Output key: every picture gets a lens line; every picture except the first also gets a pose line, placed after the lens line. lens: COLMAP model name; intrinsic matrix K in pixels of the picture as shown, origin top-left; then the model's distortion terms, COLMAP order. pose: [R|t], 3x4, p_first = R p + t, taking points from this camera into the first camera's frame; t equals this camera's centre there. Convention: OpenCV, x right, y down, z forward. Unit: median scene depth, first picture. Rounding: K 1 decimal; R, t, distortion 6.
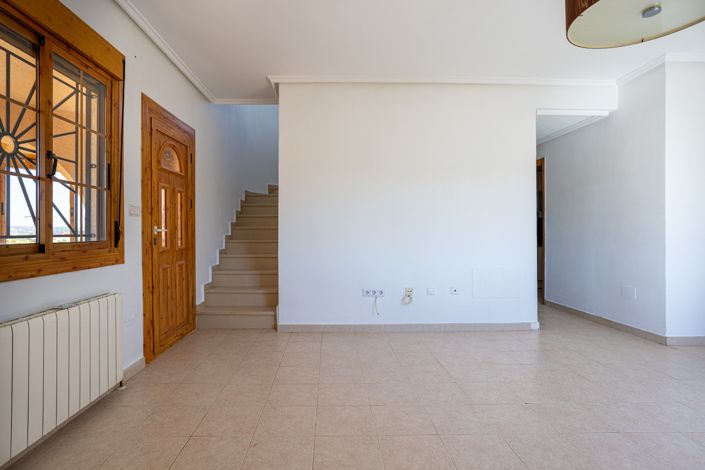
lens RADIAL K [[357.3, 0, 350.1], [0, 357.3, 235.1], [0, 0, 1]] dist [0.015245, 0.001298]
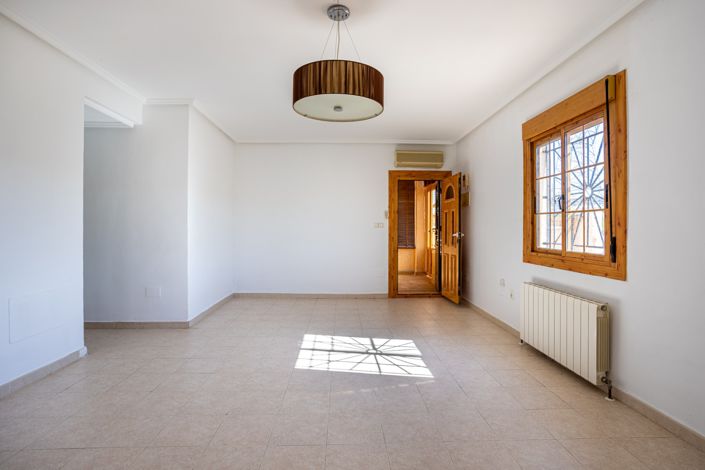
lens RADIAL K [[347.1, 0, 348.0], [0, 347.1, 222.3], [0, 0, 1]] dist [-0.002230, 0.003511]
pose [[0.046072, 0.020673, 0.998724, -0.281614], [0.007564, 0.999750, -0.021043, -0.030007], [-0.998909, 0.008524, 0.045904, 0.352235]]
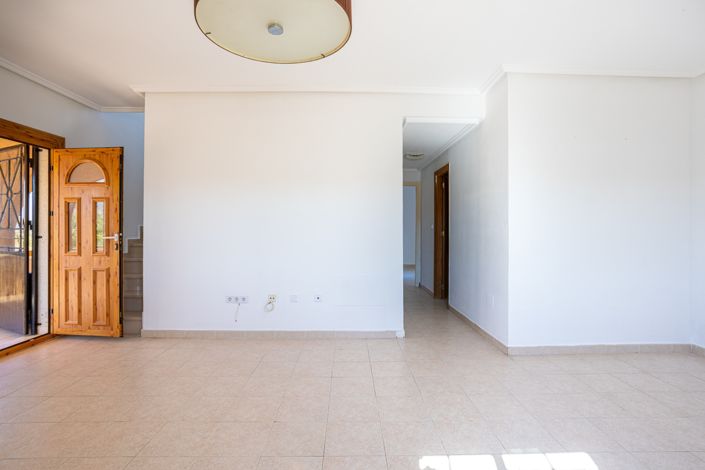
lens RADIAL K [[347.1, 0, 353.4], [0, 347.1, 229.0], [0, 0, 1]] dist [-0.002230, 0.003511]
pose [[0.999691, 0.005861, -0.024156, 0.419339], [-0.006141, 0.999914, -0.011554, -0.026627], [0.024086, 0.011699, 0.999641, 0.032012]]
